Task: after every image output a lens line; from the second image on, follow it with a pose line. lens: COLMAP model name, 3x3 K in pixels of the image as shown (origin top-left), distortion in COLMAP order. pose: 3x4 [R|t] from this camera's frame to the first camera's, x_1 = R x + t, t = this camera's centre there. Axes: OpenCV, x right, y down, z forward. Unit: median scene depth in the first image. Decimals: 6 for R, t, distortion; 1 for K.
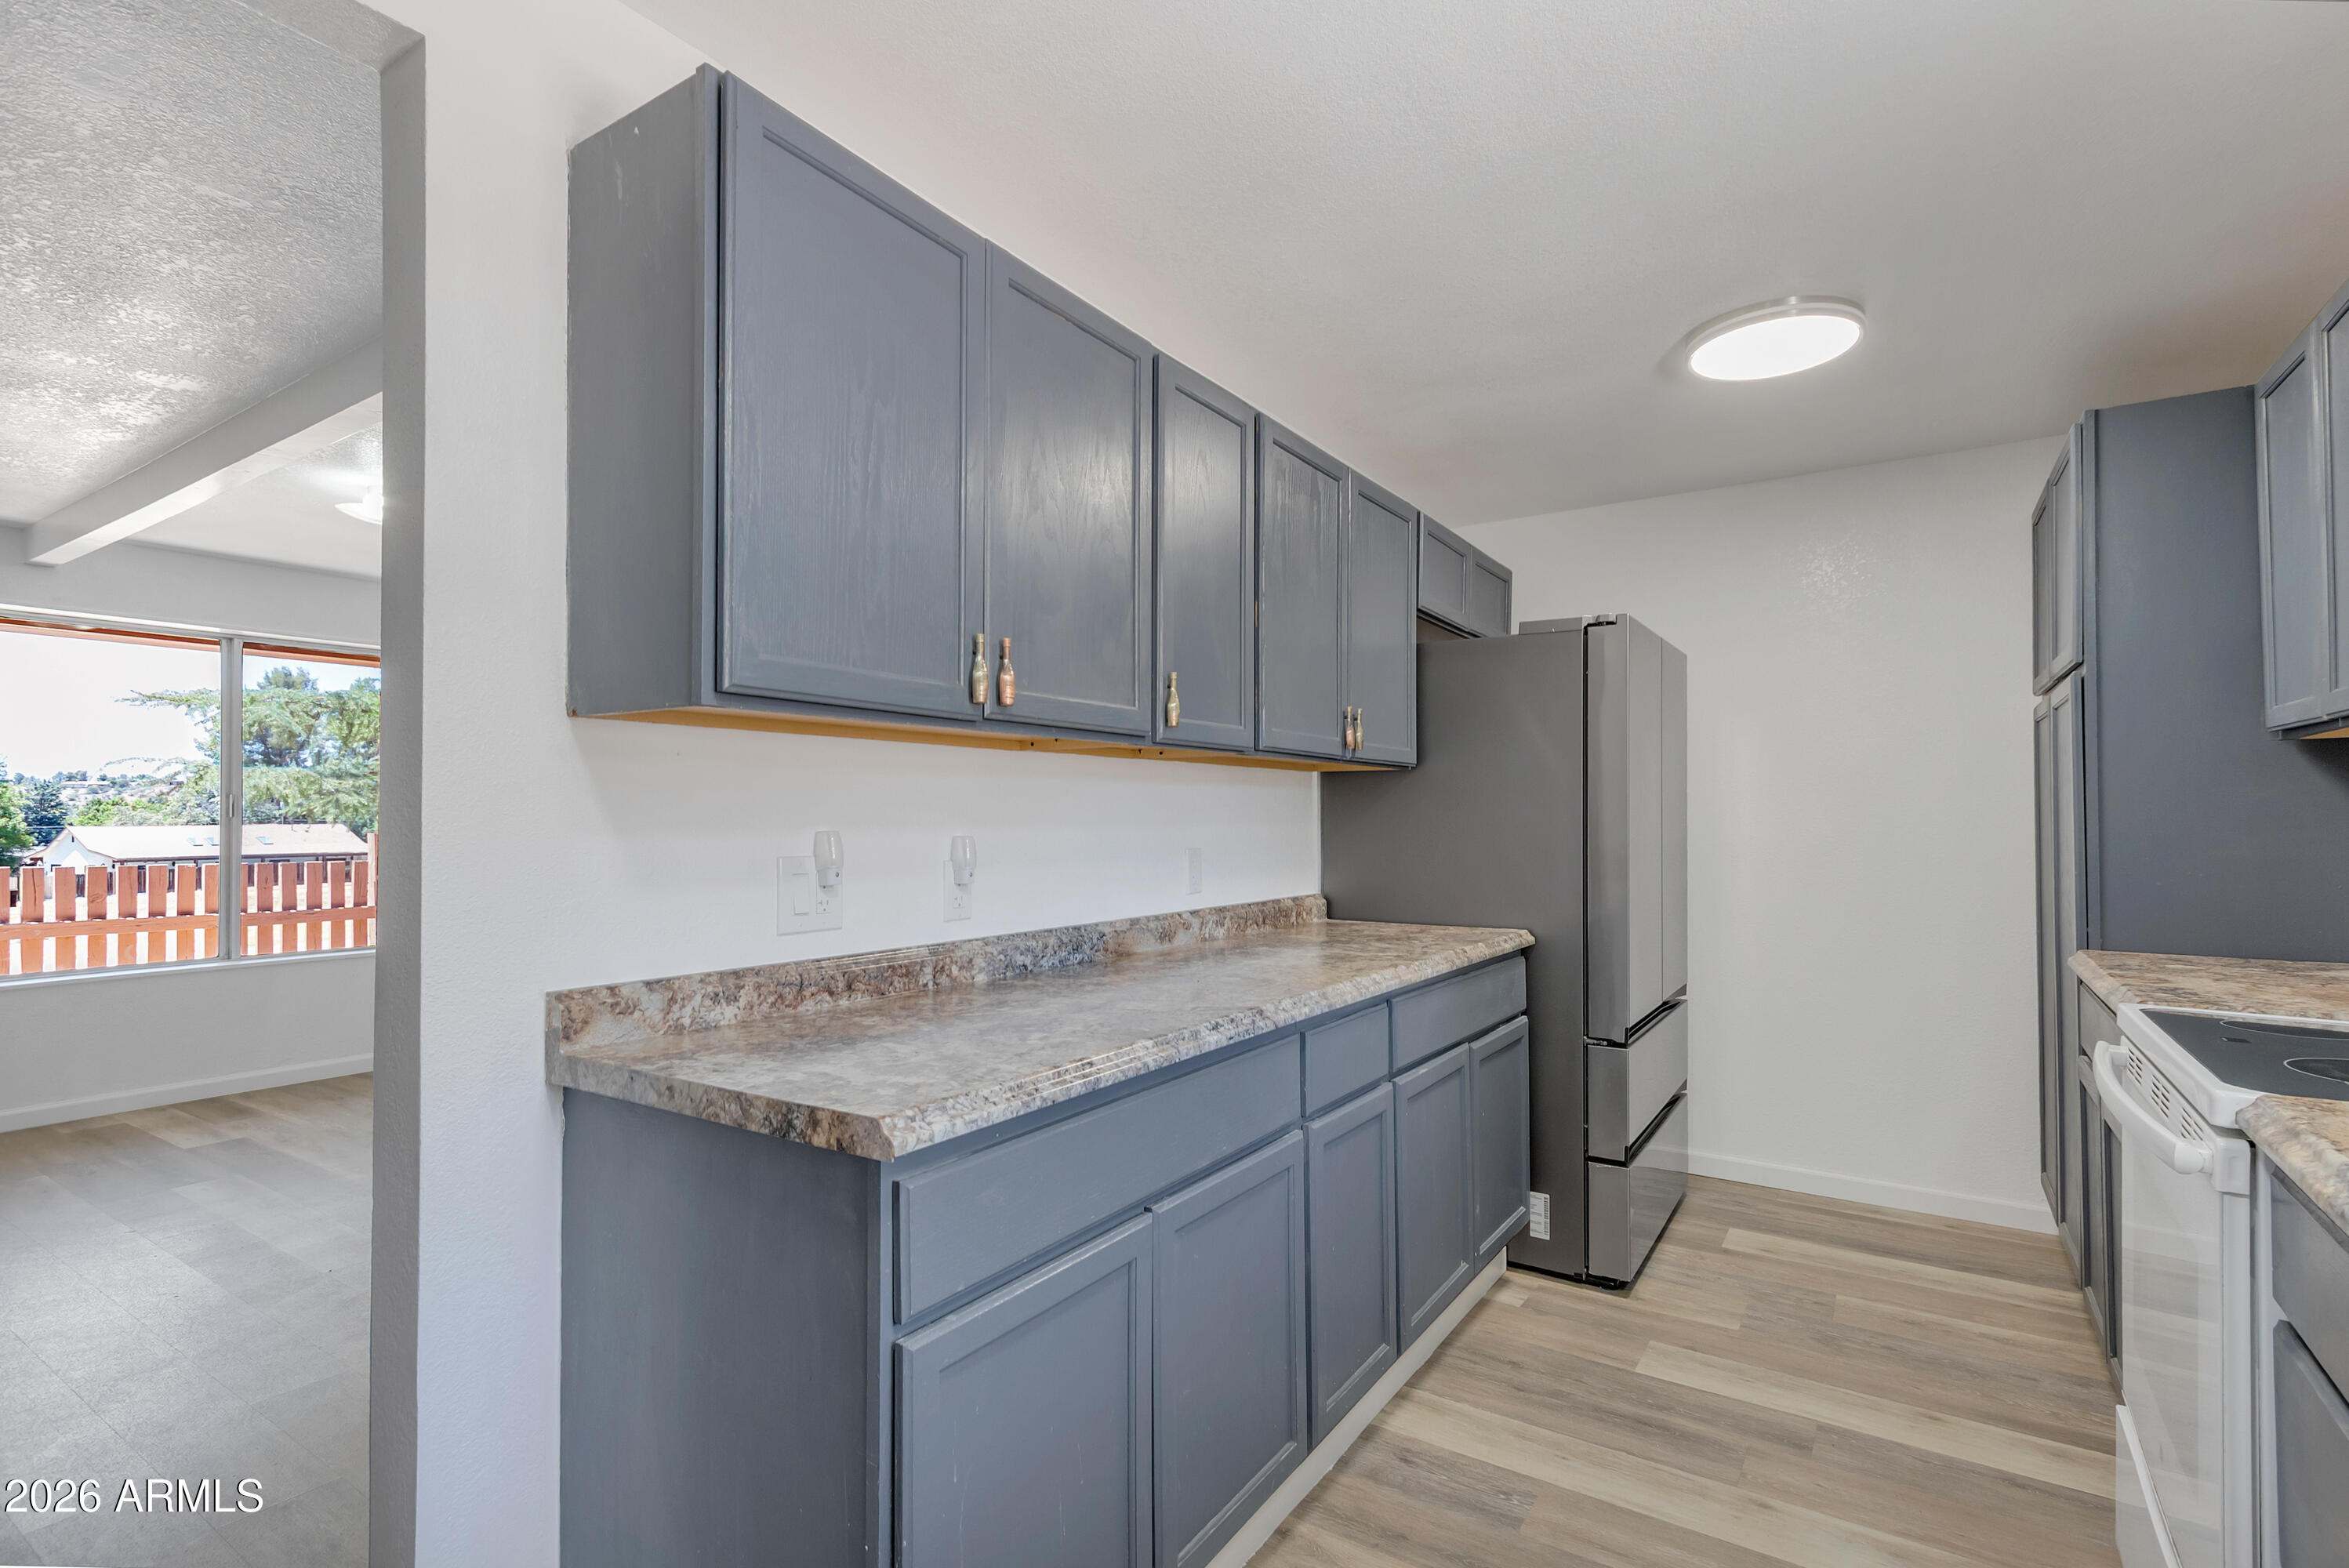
lens RADIAL K [[1082.5, 0, 1162.5], [0, 1082.5, 802.3], [0, 0, 1]] dist [0.001586, -0.001469]
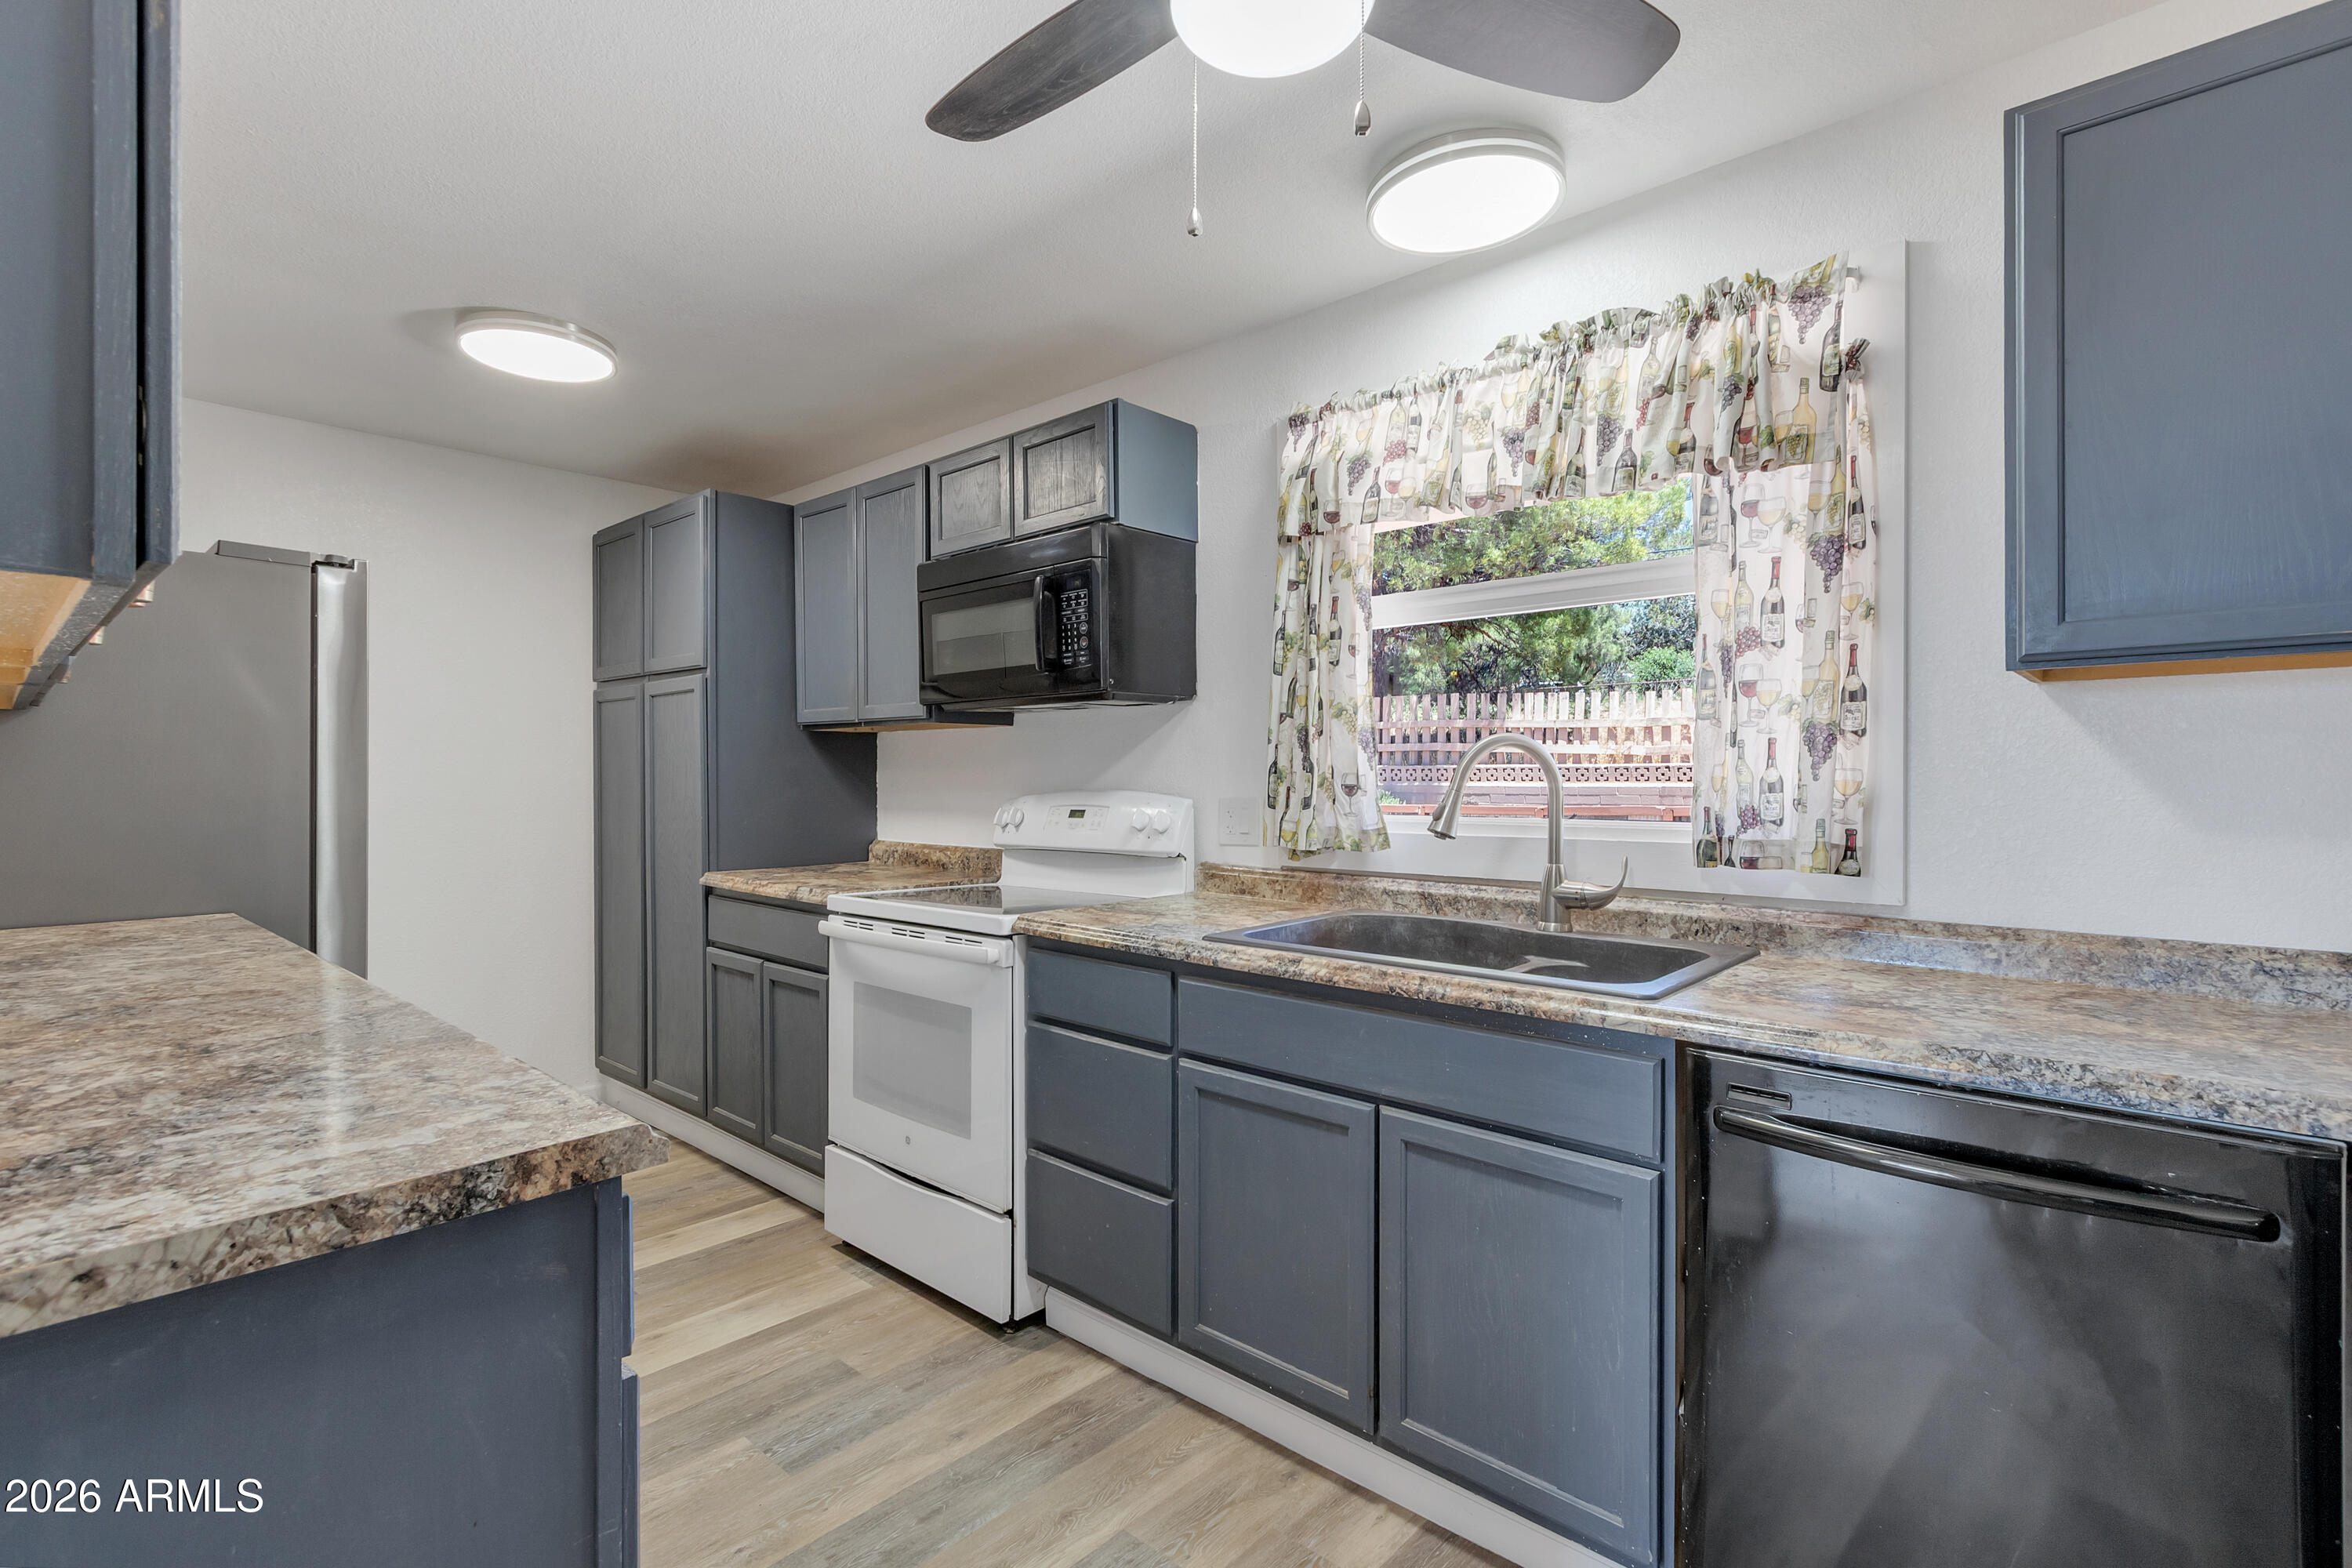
lens RADIAL K [[1083.9, 0, 1171.2], [0, 1083.9, 778.0], [0, 0, 1]] dist [0.001586, -0.001469]
pose [[0.160159, 0.001948, 0.987089, -0.952957], [-0.020090, 0.999797, 0.001286, -0.000827], [-0.986887, -0.020036, 0.160166, 0.388080]]
